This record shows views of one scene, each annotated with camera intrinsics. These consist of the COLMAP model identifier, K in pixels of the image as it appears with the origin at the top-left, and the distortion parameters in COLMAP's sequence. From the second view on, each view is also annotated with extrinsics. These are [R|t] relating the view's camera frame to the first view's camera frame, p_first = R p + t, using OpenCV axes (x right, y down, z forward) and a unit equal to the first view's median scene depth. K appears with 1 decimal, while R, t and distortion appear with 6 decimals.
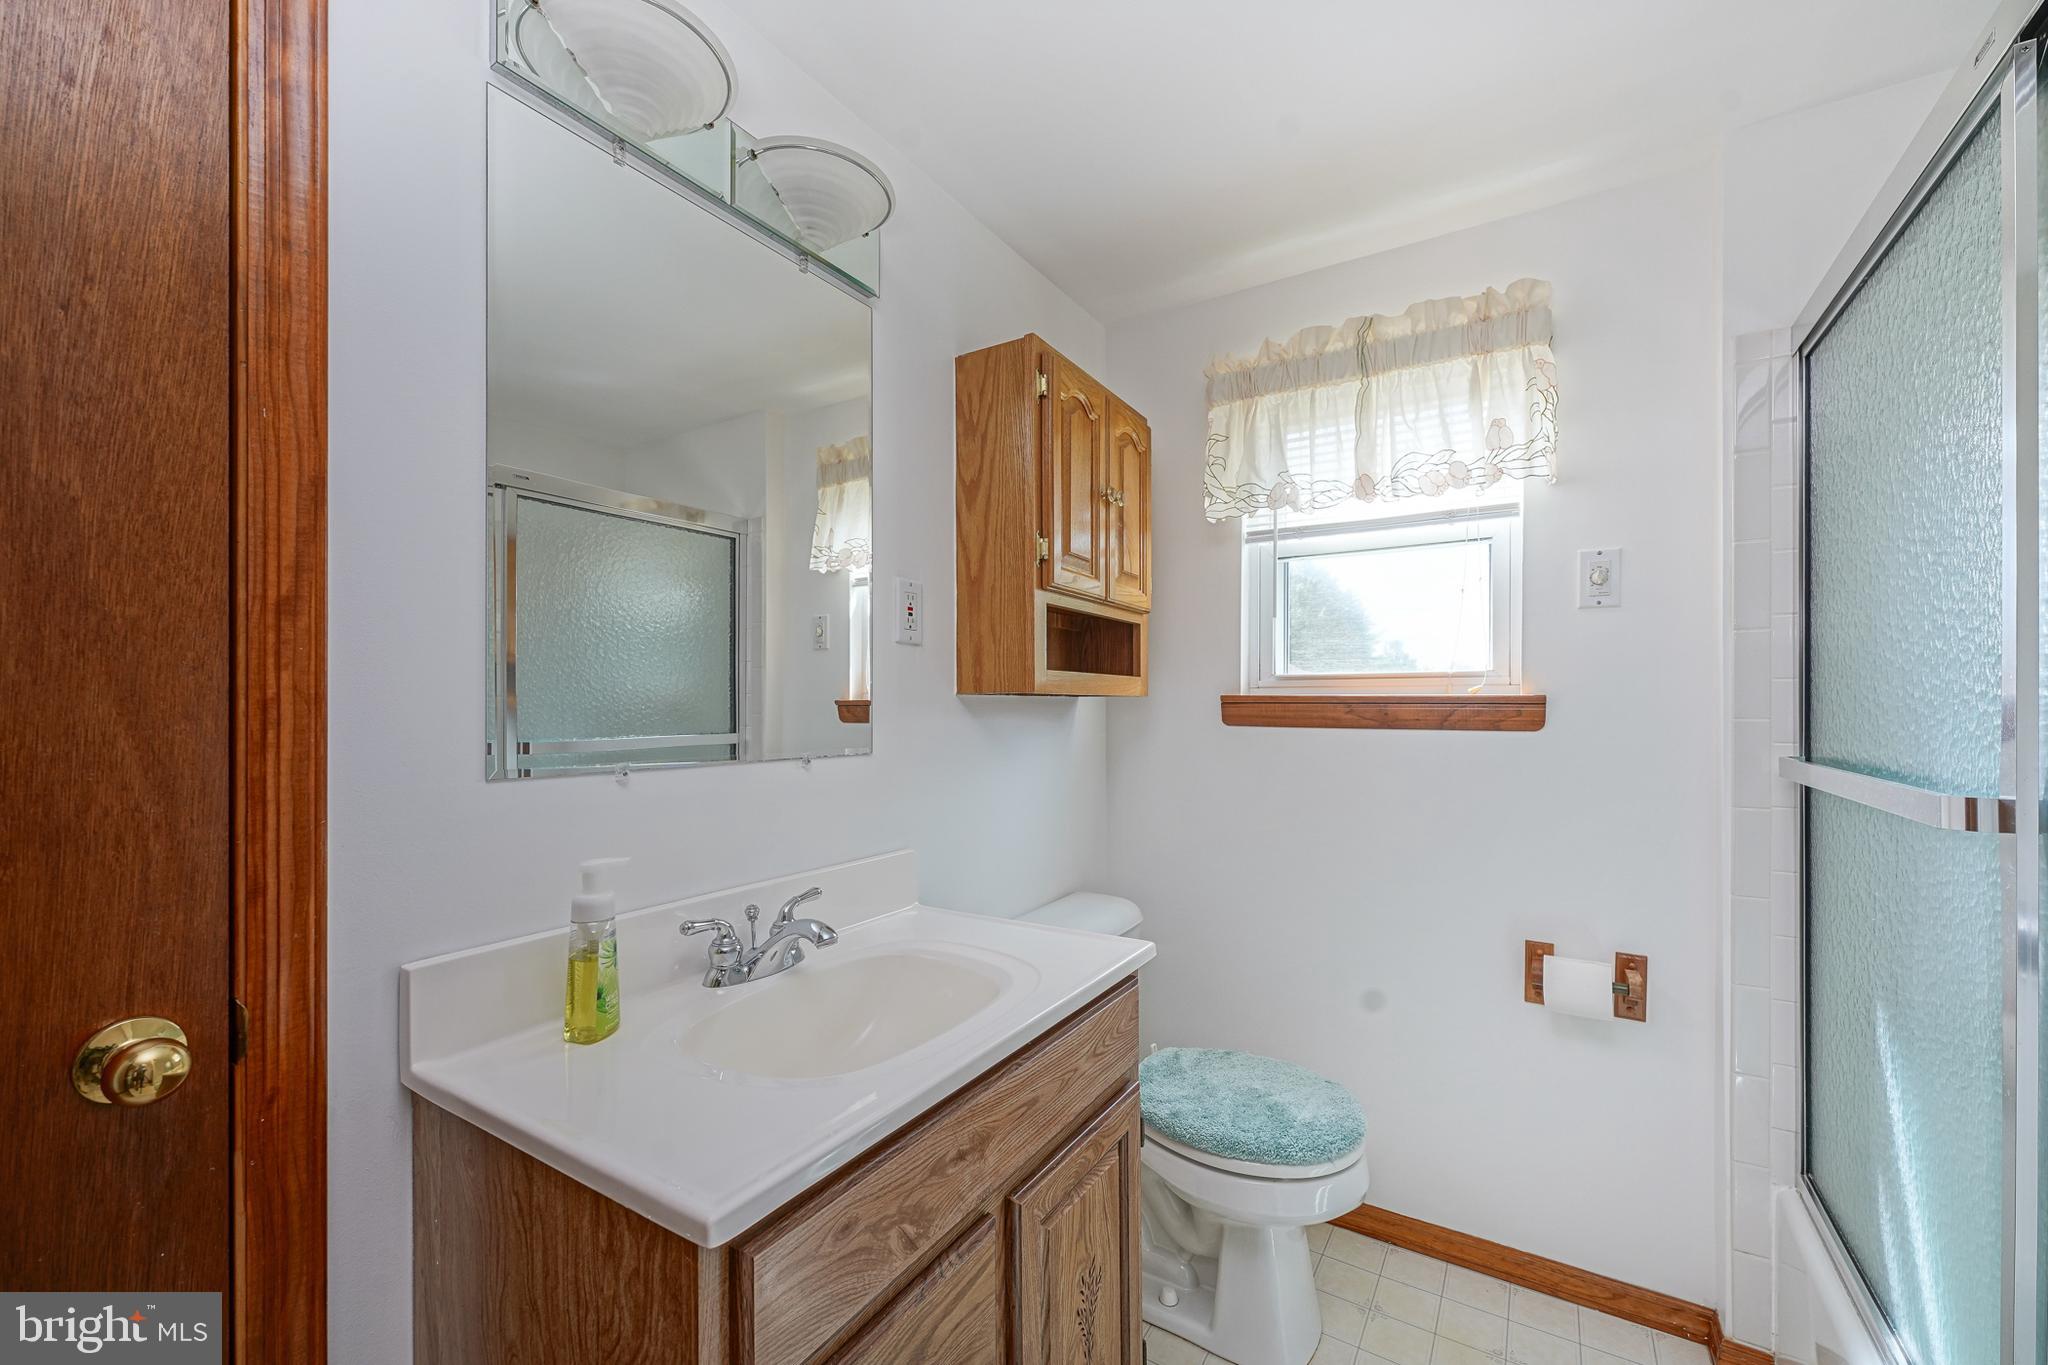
lens RADIAL K [[831.1, 0, 1030.1], [0, 831.1, 703.4], [0, 0, 1]] dist [0.000433, 0.000162]
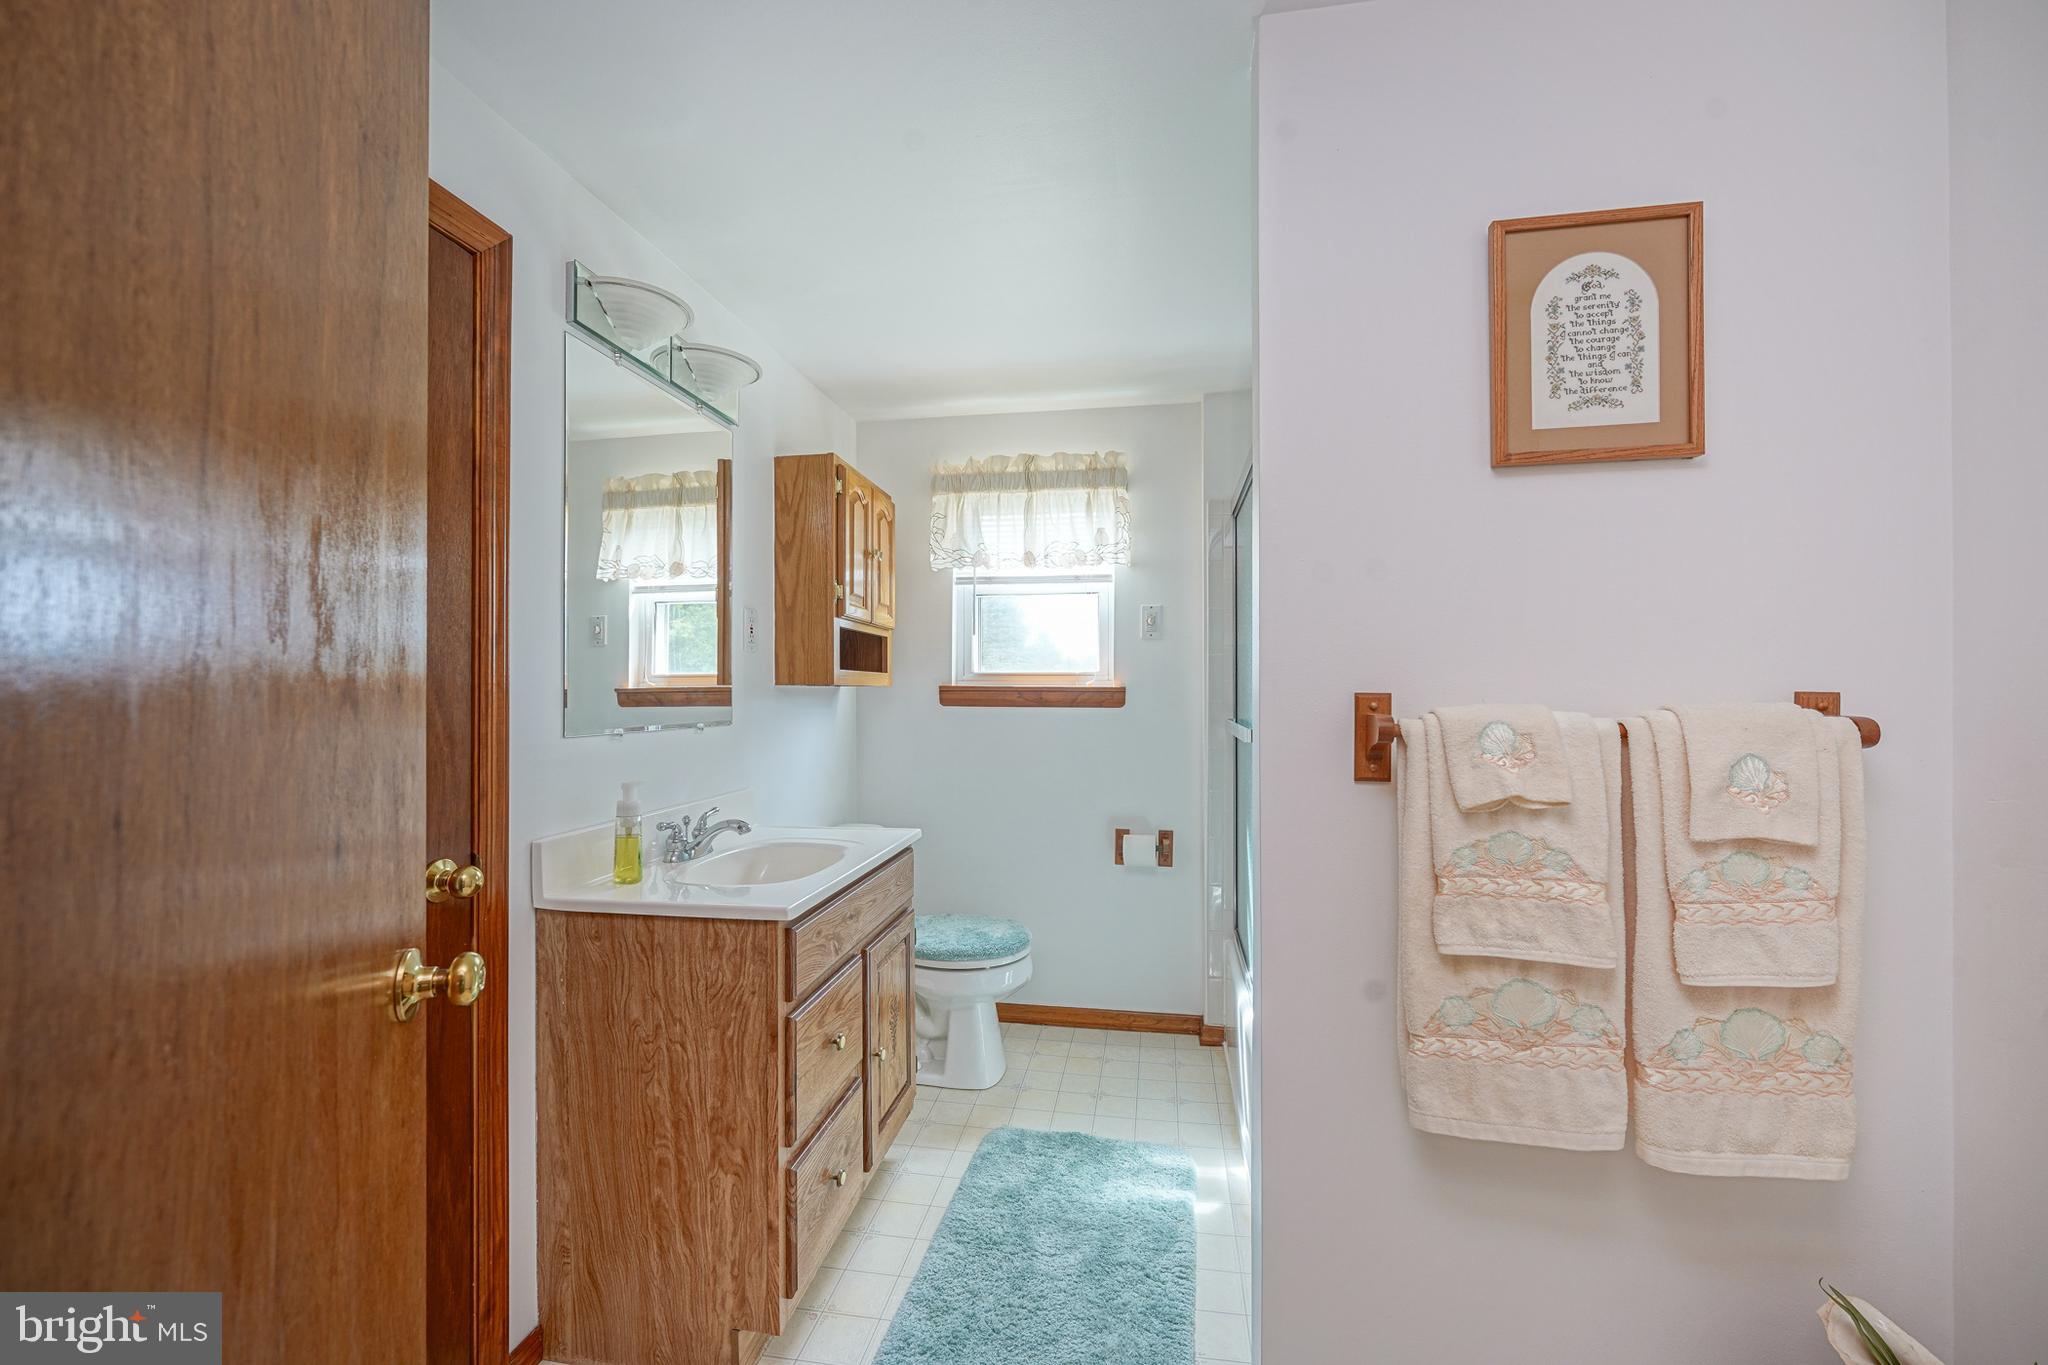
lens RADIAL K [[819.6, 0, 1038.6], [0, 819.6, 688.0], [0, 0, 1]] dist [-0.001041, -0.000045]
pose [[0.917544, 0.001480, 0.397631, -0.236303], [-0.000658, 0.999997, -0.002203, -0.003042], [-0.397634, 0.001760, 0.917543, -0.518499]]
